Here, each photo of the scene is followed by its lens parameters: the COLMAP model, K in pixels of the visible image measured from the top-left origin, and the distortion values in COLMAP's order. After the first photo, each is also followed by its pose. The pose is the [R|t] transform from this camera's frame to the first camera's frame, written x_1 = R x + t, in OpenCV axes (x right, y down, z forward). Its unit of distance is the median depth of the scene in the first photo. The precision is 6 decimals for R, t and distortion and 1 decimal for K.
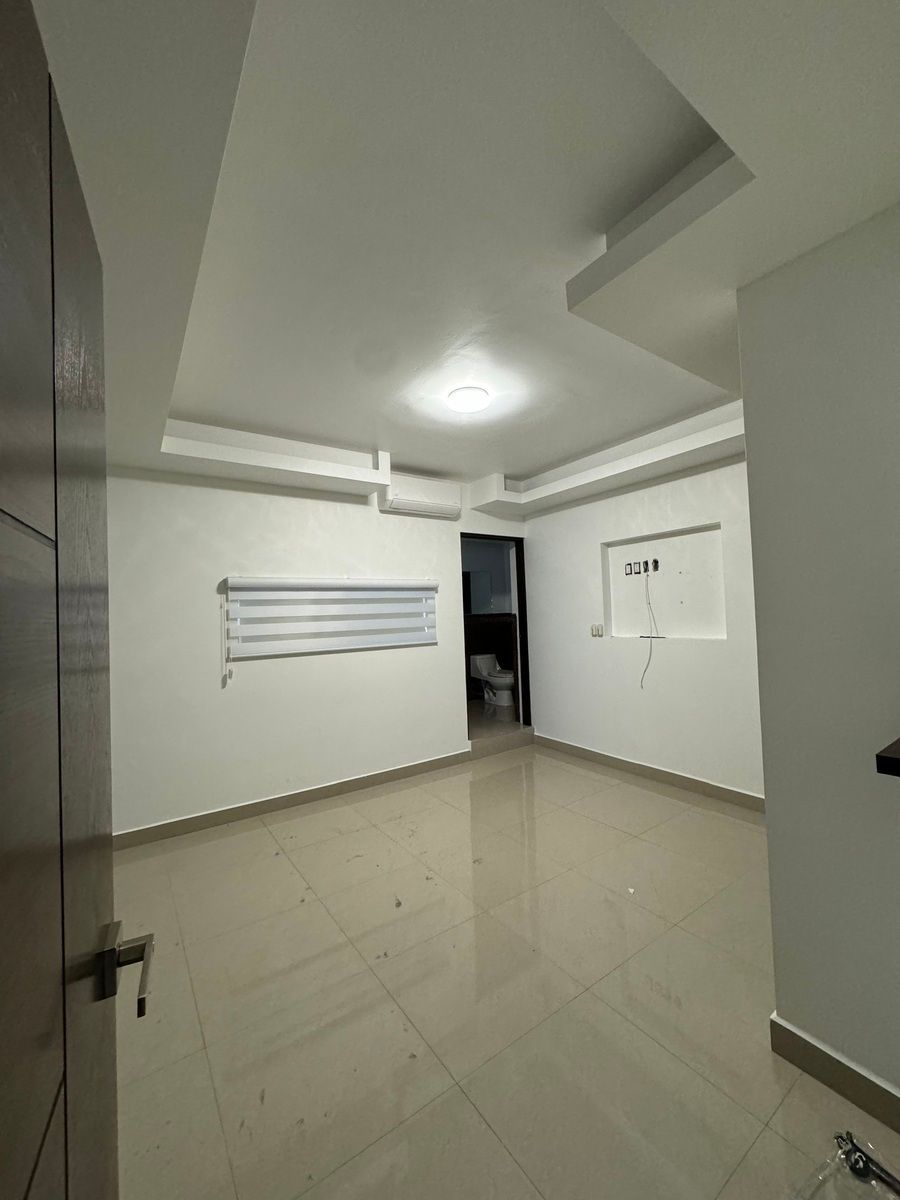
lens RADIAL K [[479.4, 0, 450.0], [0, 479.4, 600.0], [0, 0, 1]] dist [0.000702, -0.000086]
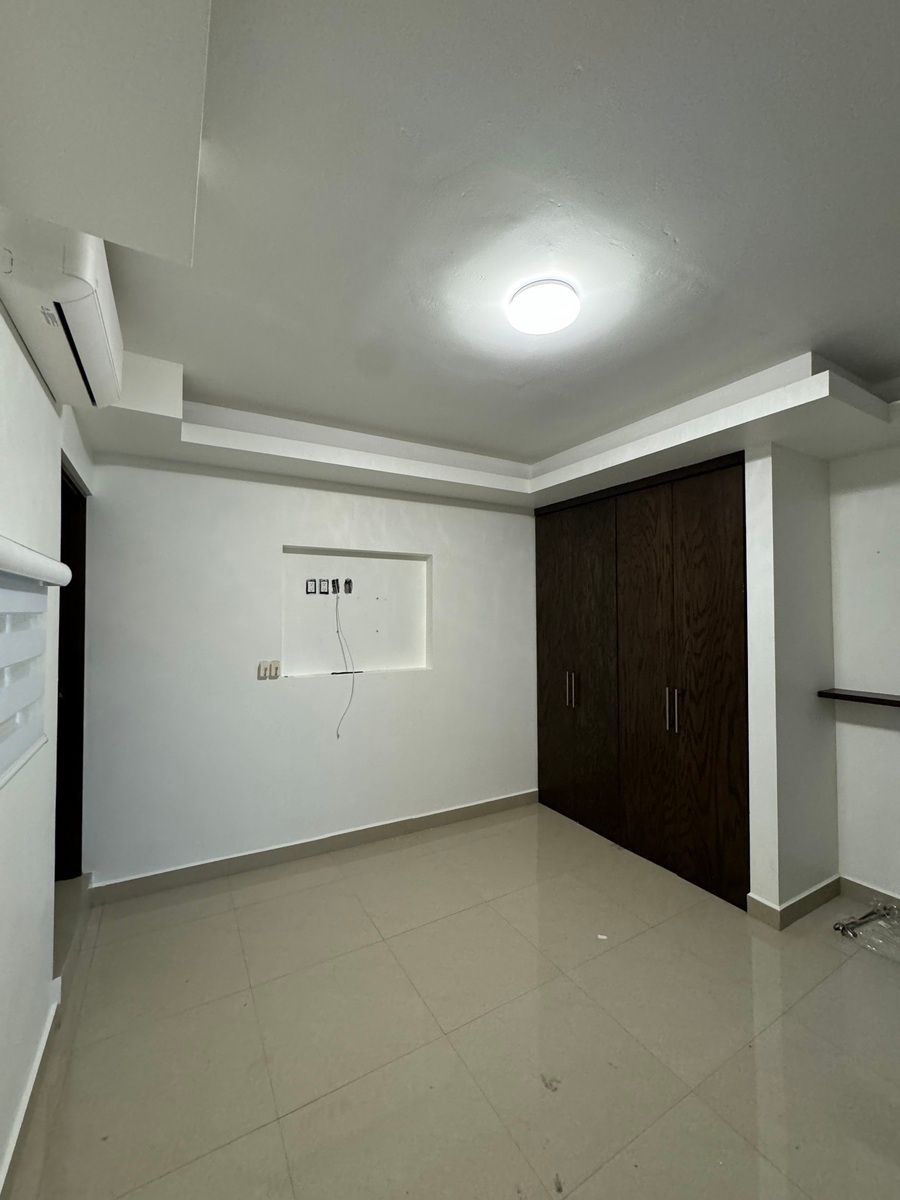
lens RADIAL K [[479.4, 0, 450.0], [0, 479.4, 600.0], [0, 0, 1]] dist [0.000702, -0.000086]
pose [[0.090200, 0.071825, 0.993330, -0.389463], [-0.025120, 0.997243, -0.069827, 0.005889], [-0.995607, -0.018654, 0.091756, 0.736129]]
